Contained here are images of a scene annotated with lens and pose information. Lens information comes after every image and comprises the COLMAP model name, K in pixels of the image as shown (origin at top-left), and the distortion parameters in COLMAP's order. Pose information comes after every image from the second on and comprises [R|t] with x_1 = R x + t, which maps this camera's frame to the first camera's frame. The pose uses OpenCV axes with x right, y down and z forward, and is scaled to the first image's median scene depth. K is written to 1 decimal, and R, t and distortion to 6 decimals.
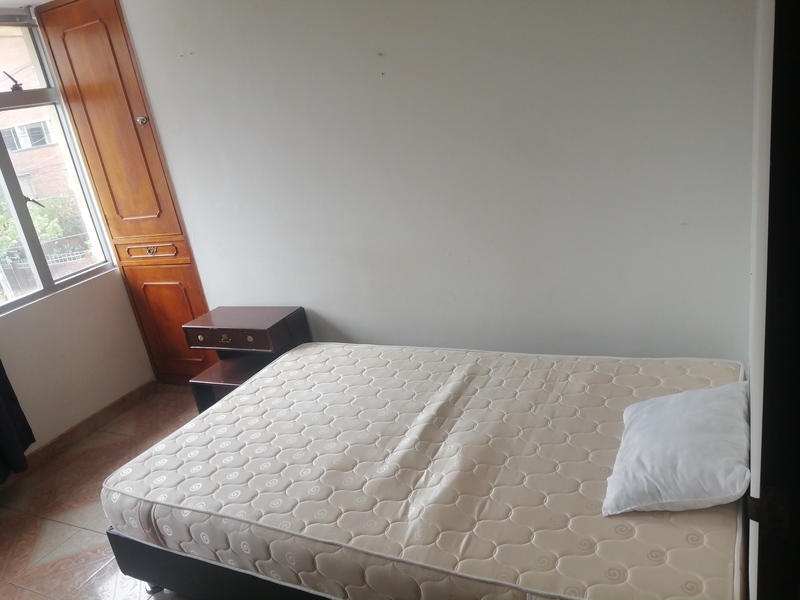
lens RADIAL K [[634.5, 0, 393.7], [0, 634.5, 302.9], [0, 0, 1]] dist [0.018254, -0.033029]
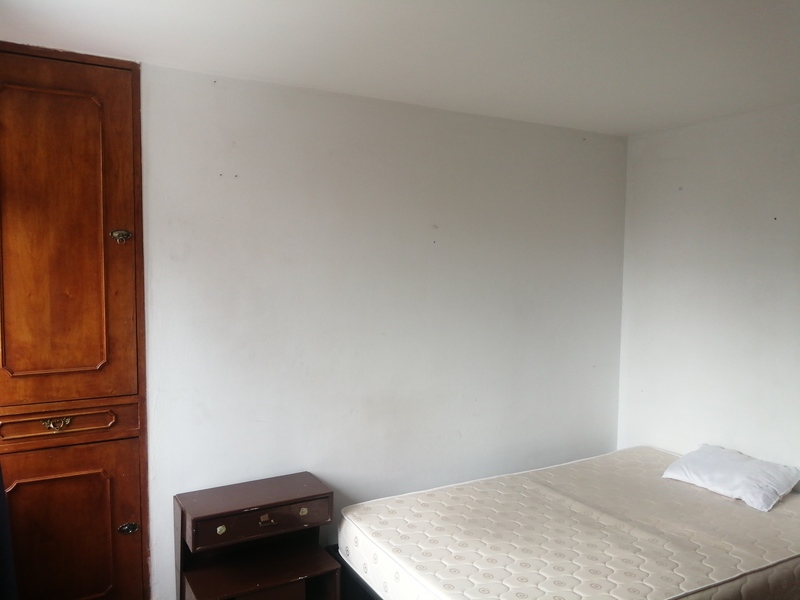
lens RADIAL K [[634.5, 0, 401.2], [0, 634.5, 299.5], [0, 0, 1]] dist [0.018254, -0.033029]
pose [[0.541243, 0.119114, 0.832387, -0.844721], [0.178893, 0.950942, -0.252401, 0.025413], [-0.821616, 0.285518, 0.493382, 0.410490]]
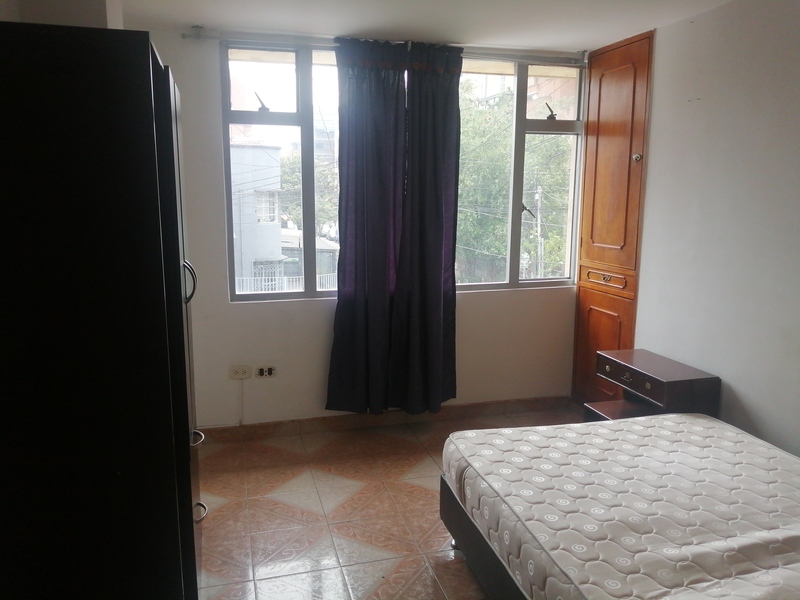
lens RADIAL K [[634.5, 0, 396.5], [0, 634.5, 303.1], [0, 0, 1]] dist [0.018254, -0.033029]
pose [[0.654527, 0.297357, -0.695107, 0.153776], [-0.354588, 0.932752, 0.065130, 0.011457], [0.667729, 0.203847, 0.715950, 0.027293]]
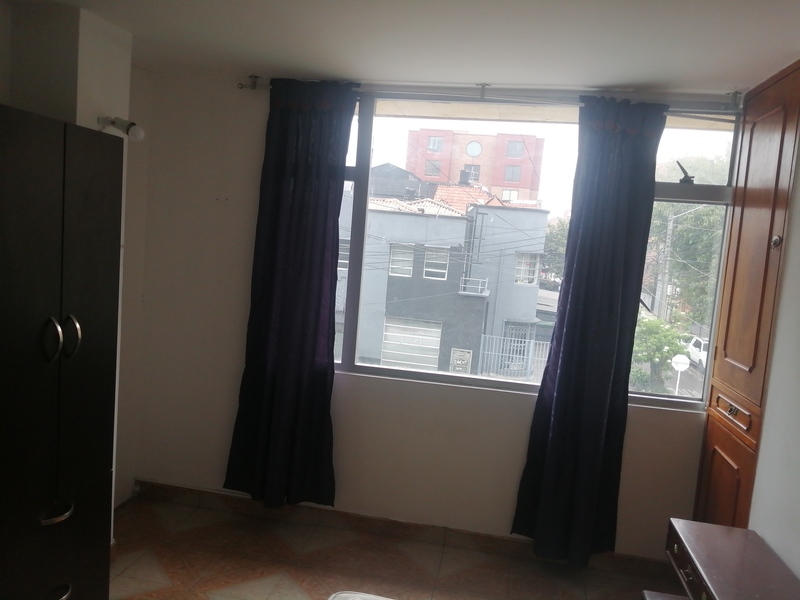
lens RADIAL K [[634.5, 0, 398.9], [0, 634.5, 305.4], [0, 0, 1]] dist [0.018254, -0.033029]
pose [[0.266114, 0.286985, -0.920230, 0.171162], [-0.431663, 0.889061, 0.152436, -0.153633], [0.861888, 0.356664, 0.360473, 0.418676]]
